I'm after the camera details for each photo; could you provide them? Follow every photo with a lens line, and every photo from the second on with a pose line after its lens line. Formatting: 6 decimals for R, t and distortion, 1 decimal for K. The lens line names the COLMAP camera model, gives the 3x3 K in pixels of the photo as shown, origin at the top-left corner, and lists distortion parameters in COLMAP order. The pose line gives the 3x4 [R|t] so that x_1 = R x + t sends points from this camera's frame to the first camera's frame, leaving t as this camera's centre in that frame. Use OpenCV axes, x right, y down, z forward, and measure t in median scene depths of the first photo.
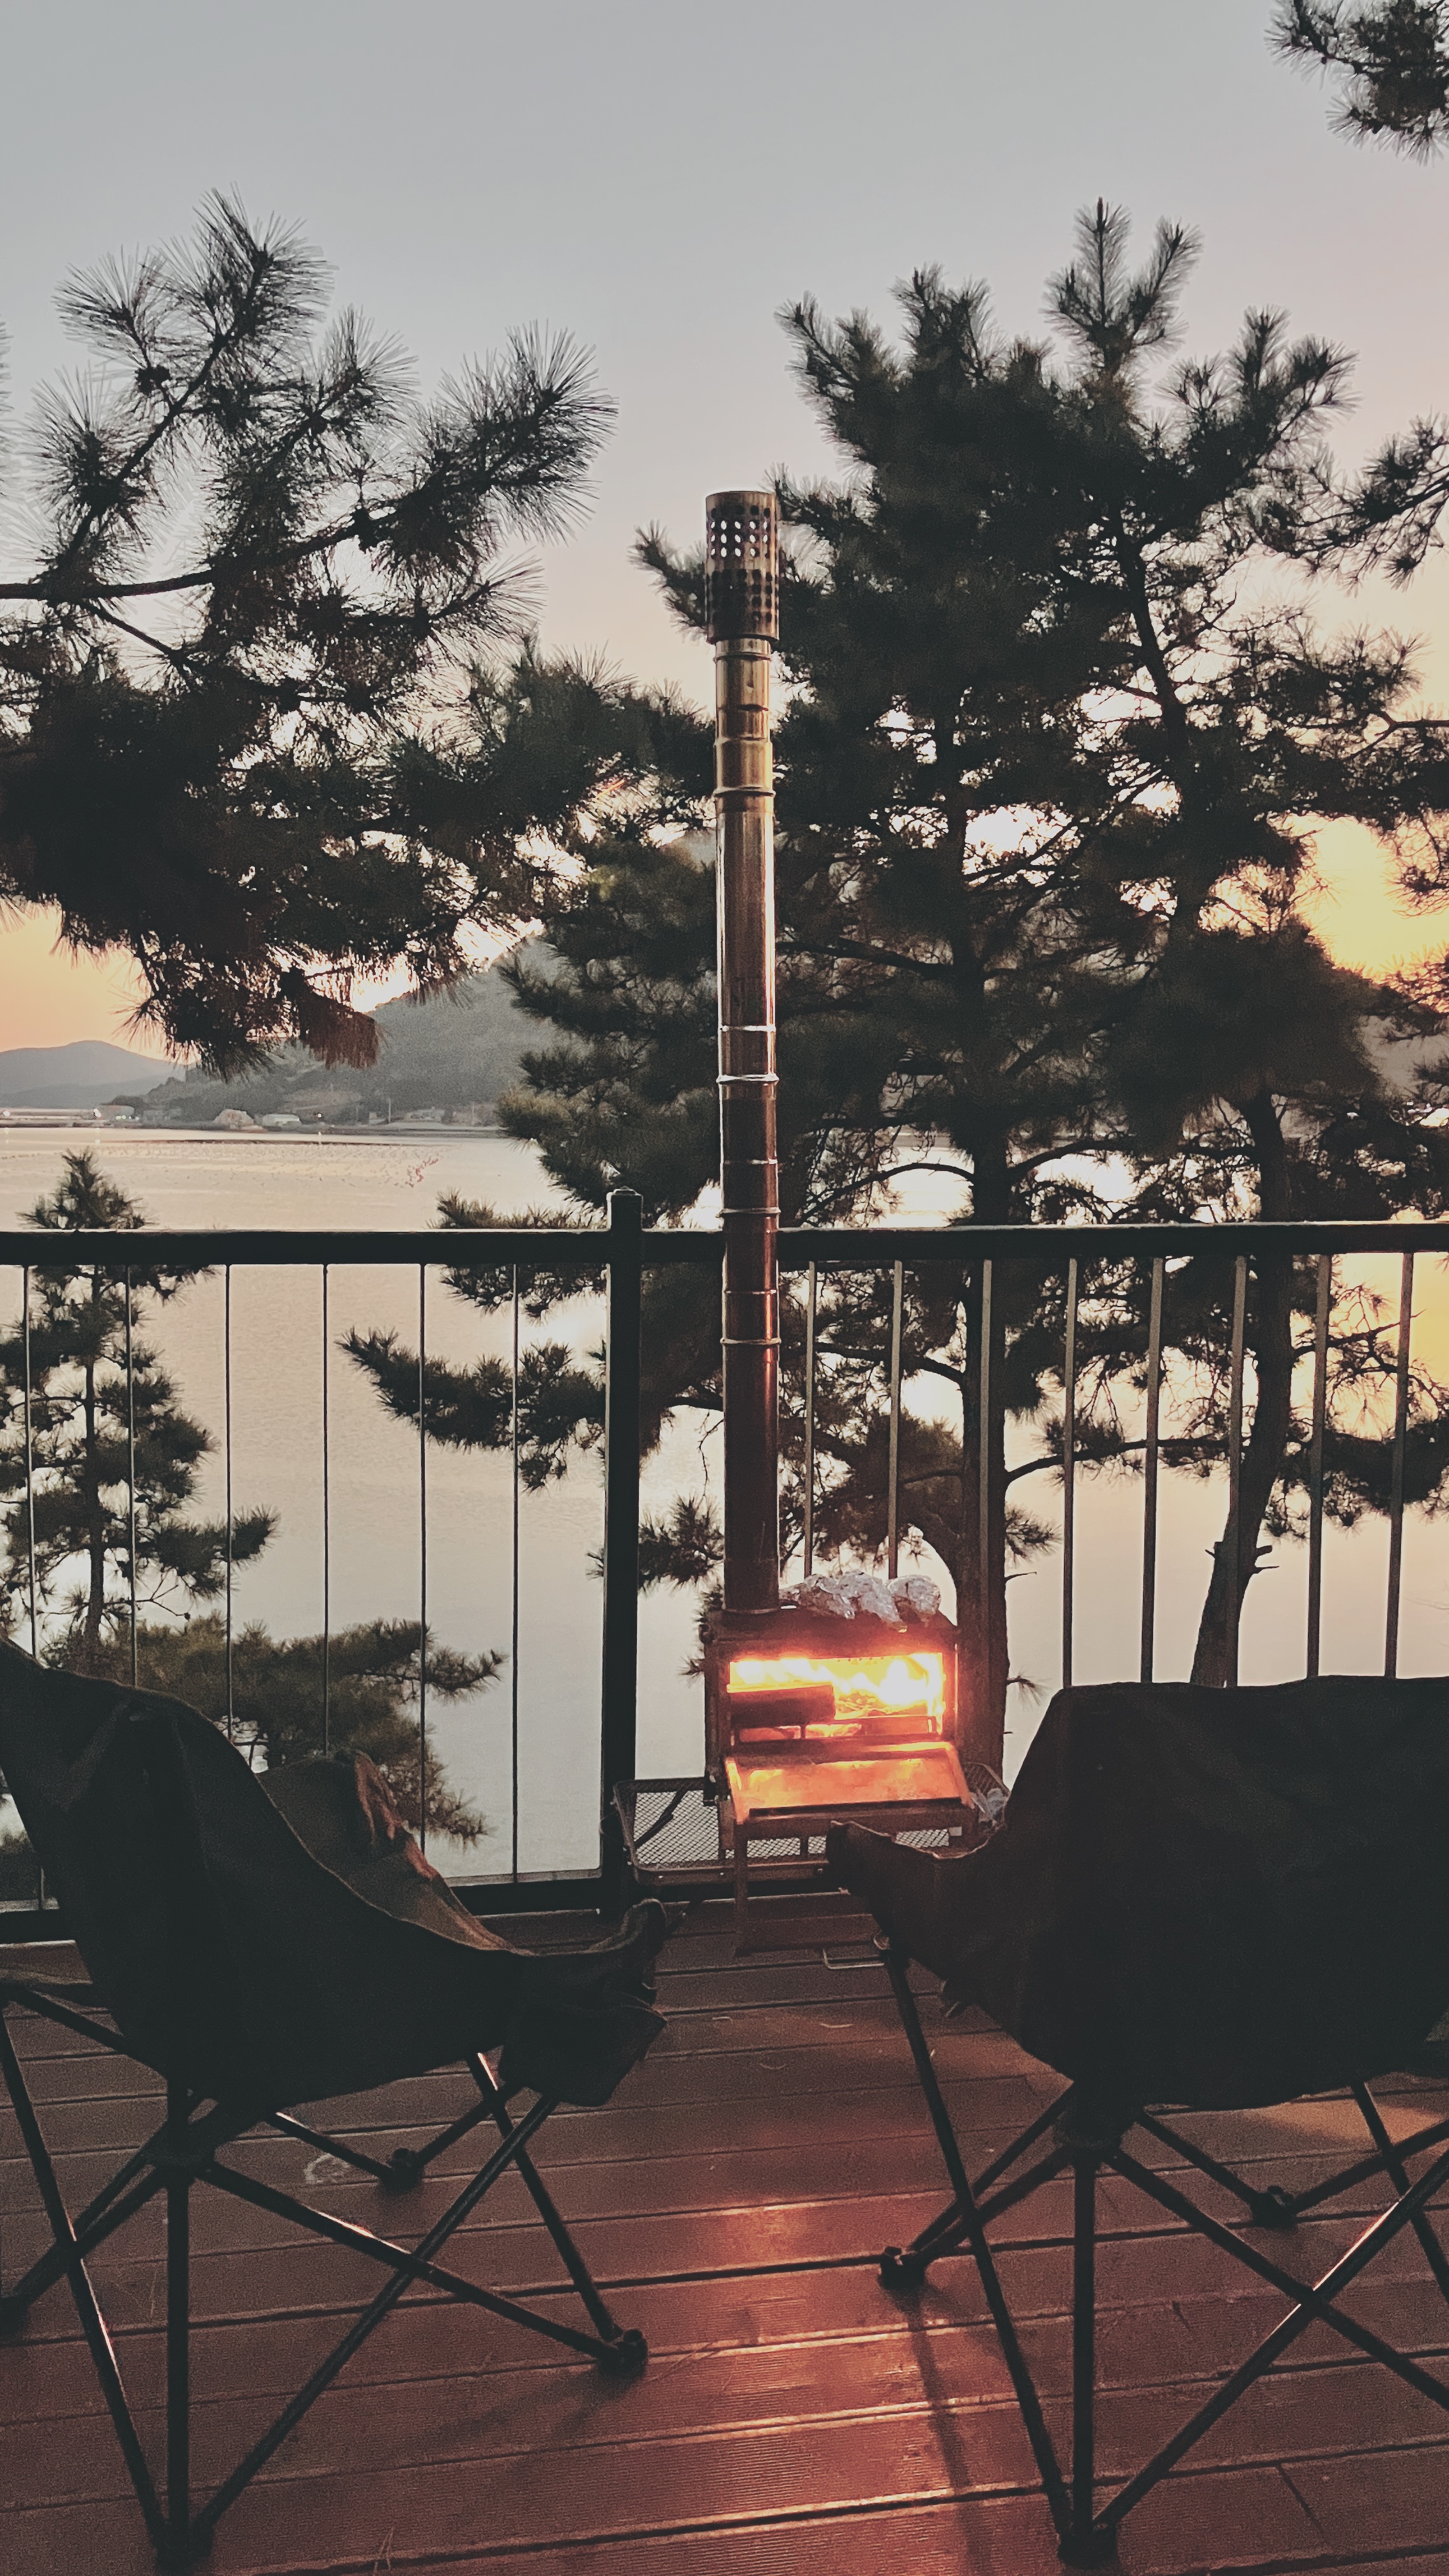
lens RADIAL K [[2124.9, 0, 758.8], [0, 2124.9, 1281.3], [0, 0, 1]] dist [0.044683, -0.059981]
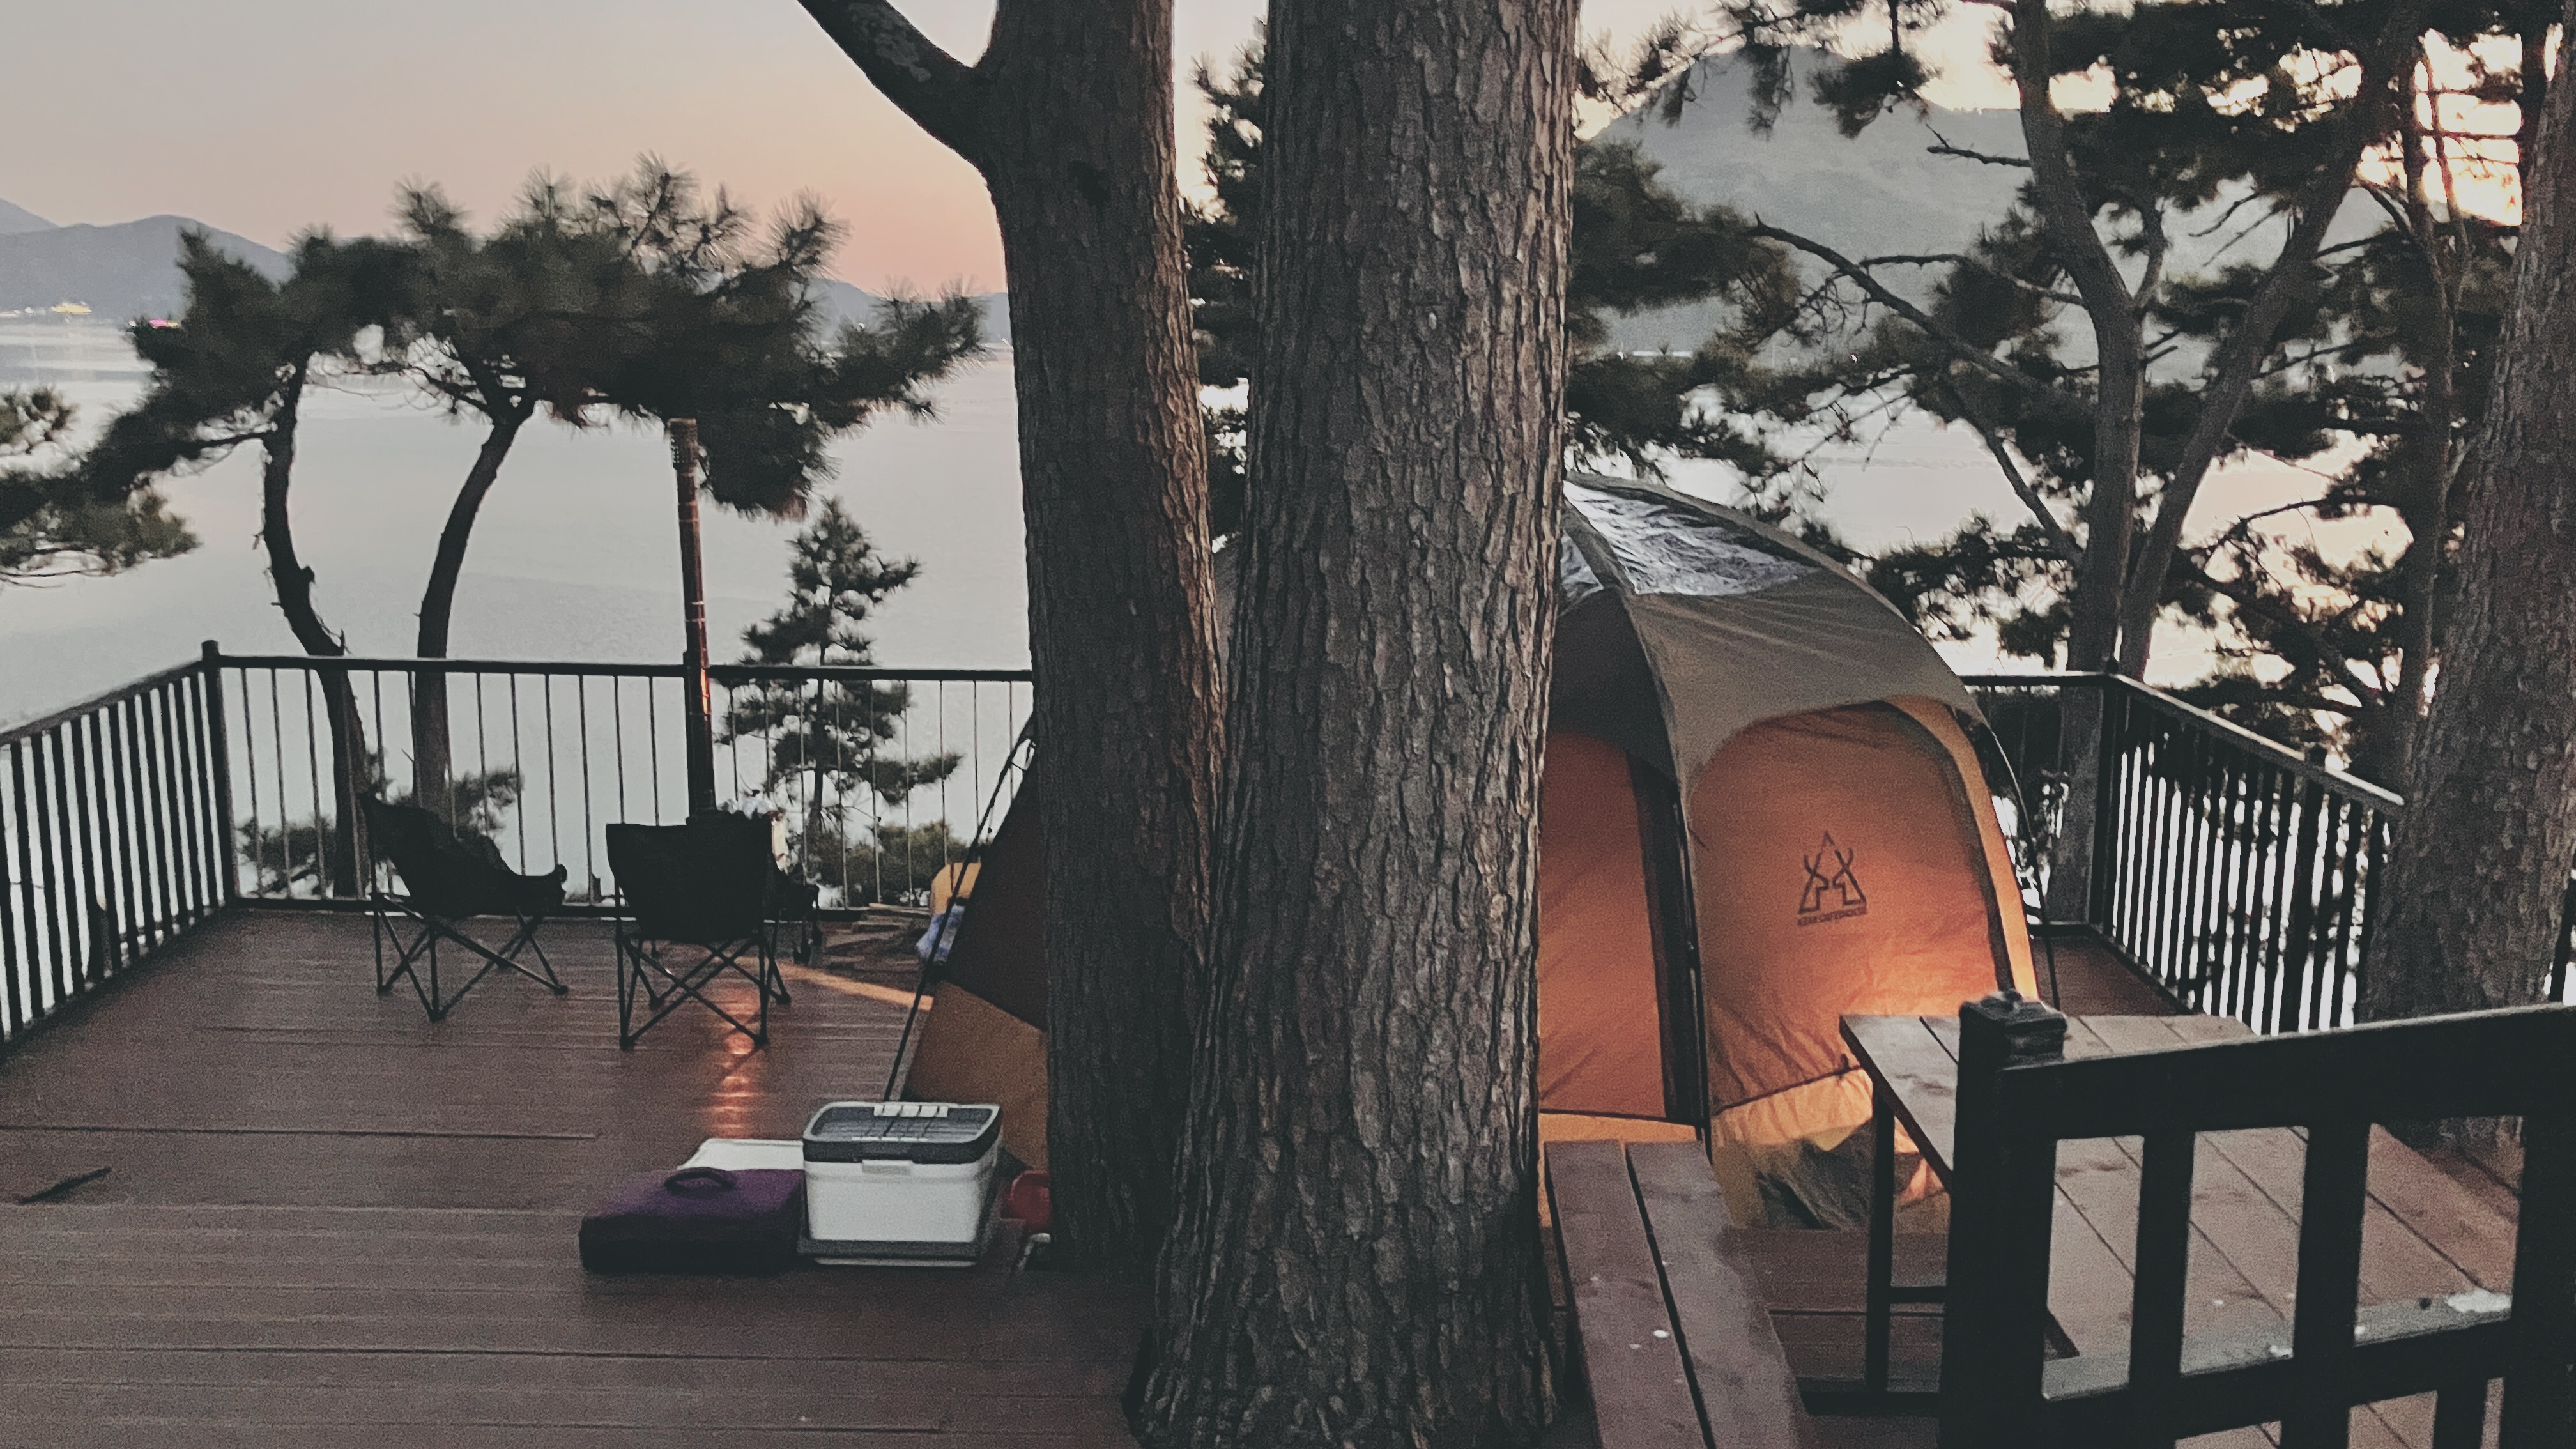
lens RADIAL K [[2124.9, 0, 1300.9], [0, 2124.9, 726.6], [0, 0, 1]] dist [0.044683, -0.059981]
pose [[0.976636, 0.043771, -0.210395, 0.332132], [-0.023296, 0.994831, 0.098832, -0.061601], [0.213634, -0.091621, 0.972608, -0.382227]]
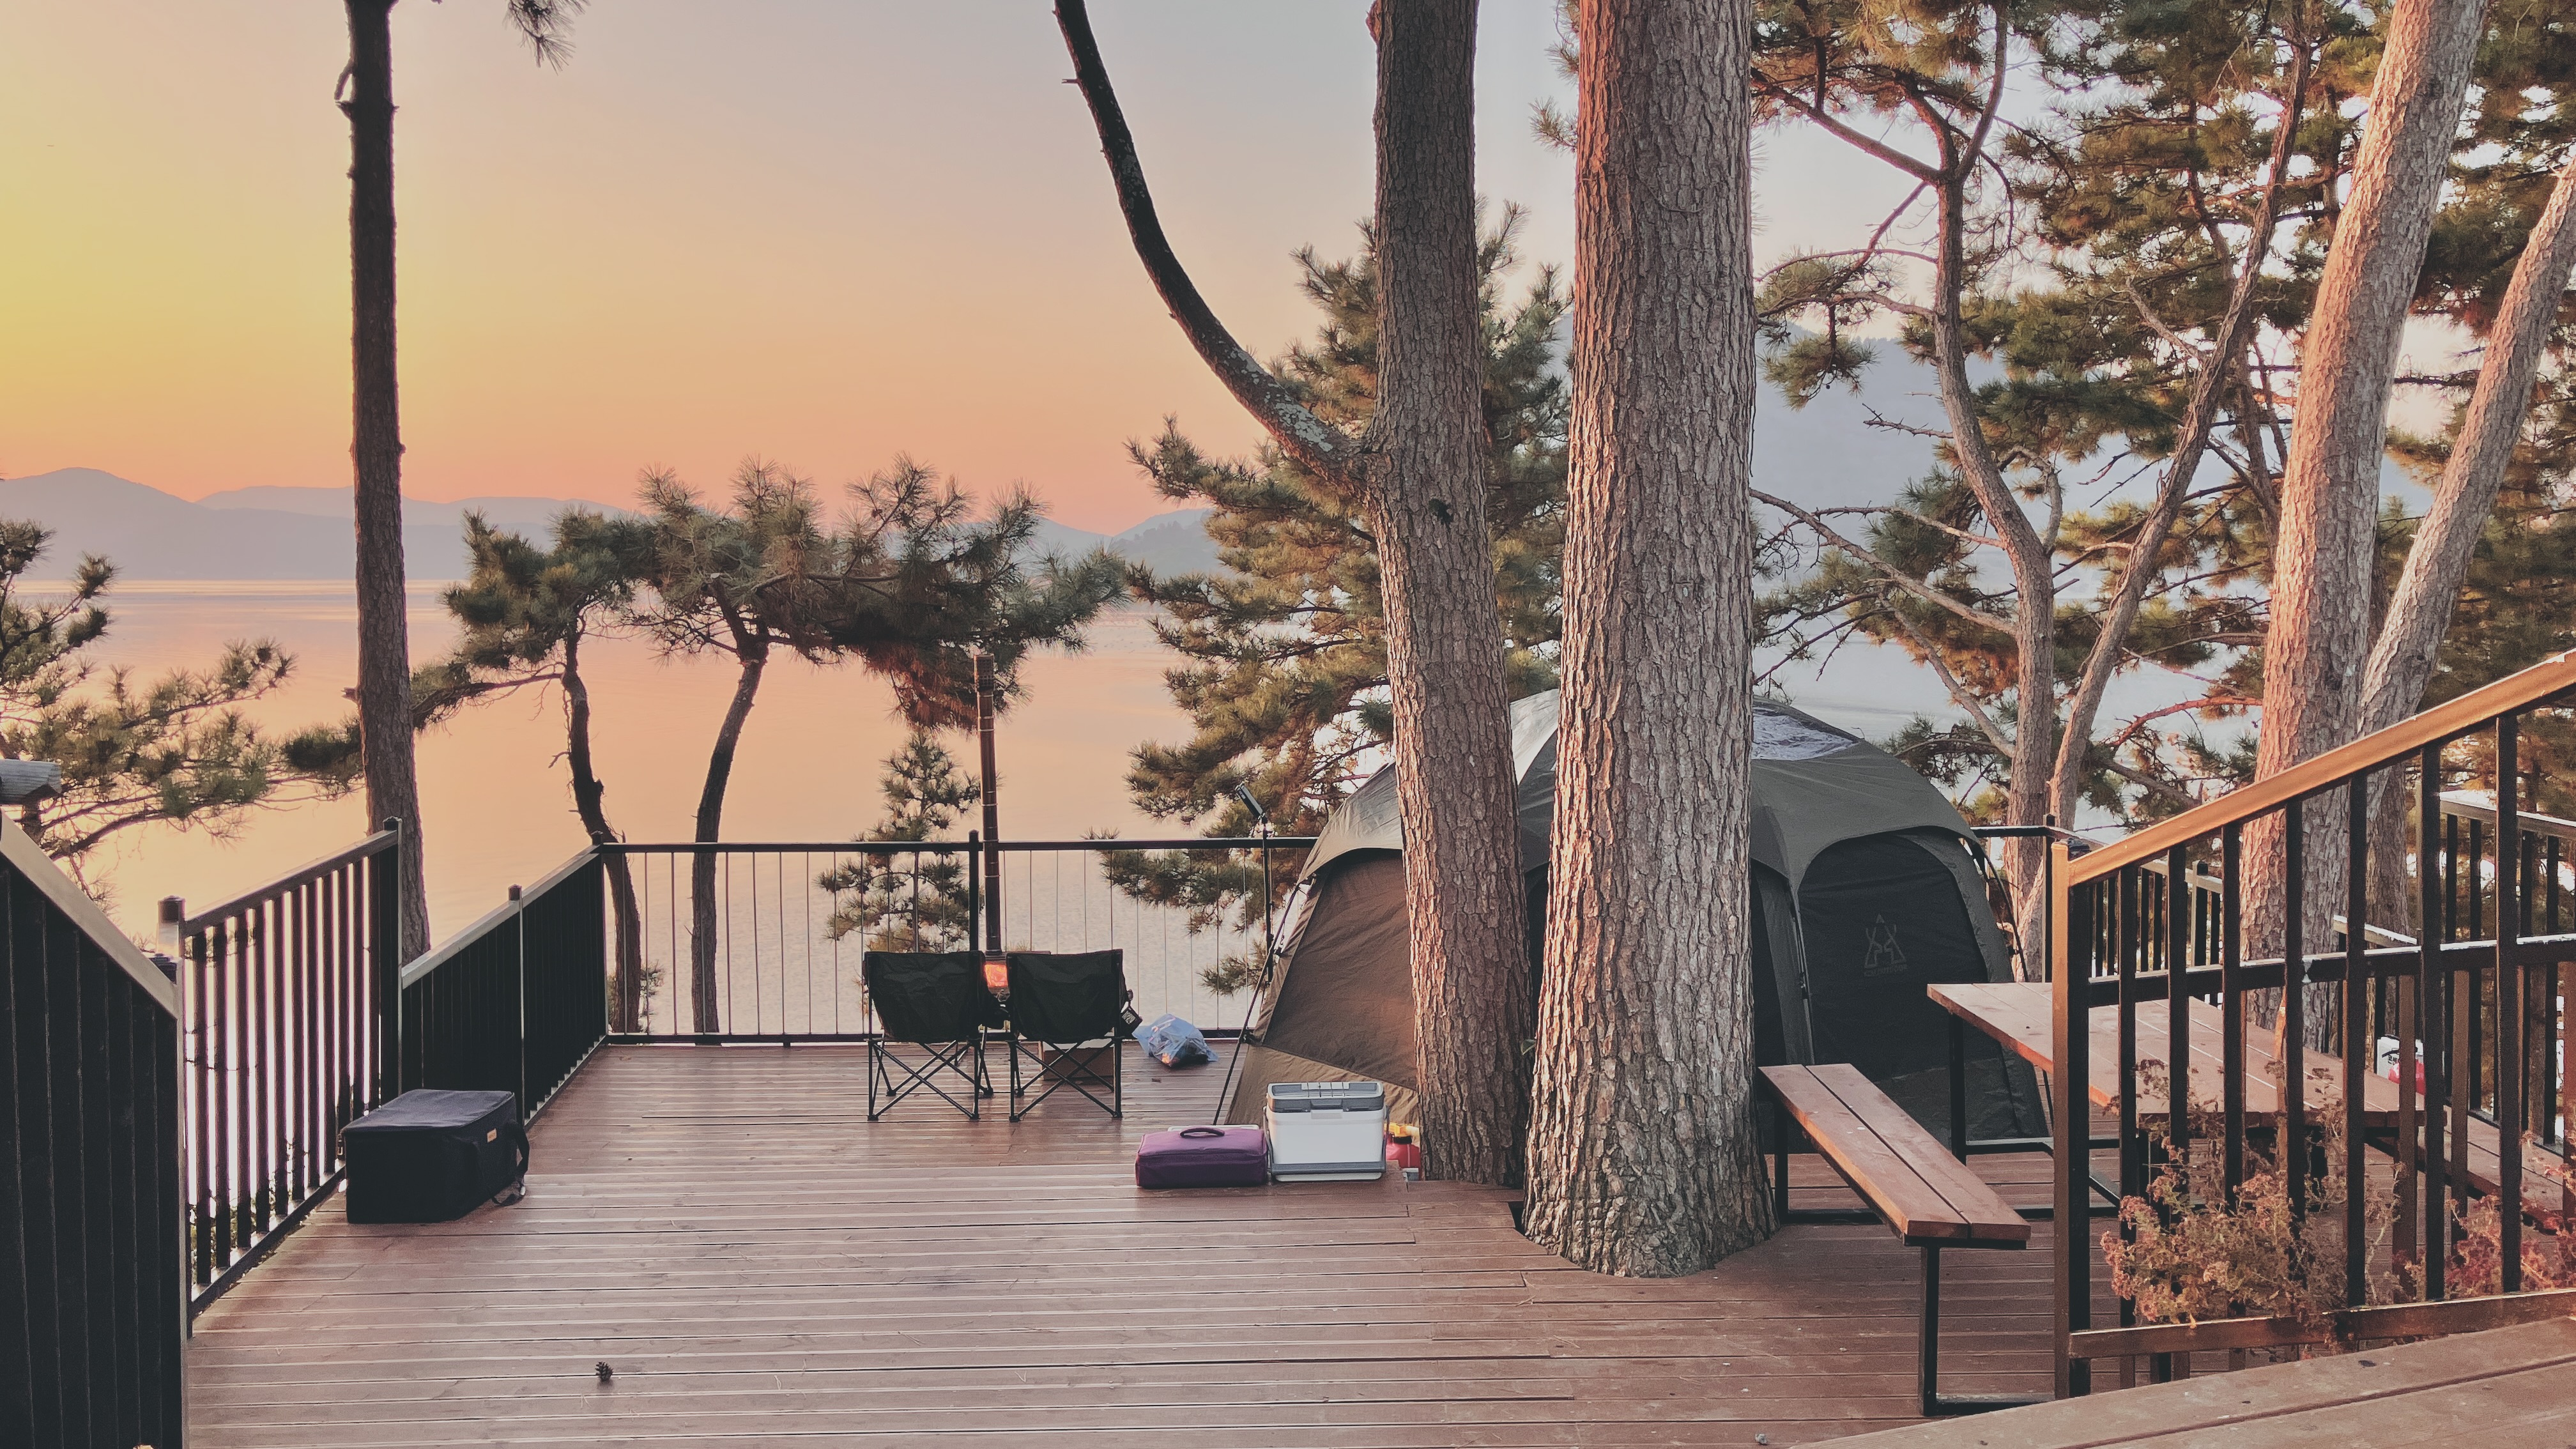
lens RADIAL K [[2124.9, 0, 1268.2], [0, 2124.9, 689.6], [0, 0, 1]] dist [0.044683, -0.059981]
pose [[0.982040, -0.000468, -0.188671, 0.284522], [-0.004284, 0.999684, -0.024778, -0.051064], [0.188623, 0.025141, 0.981728, -0.621040]]
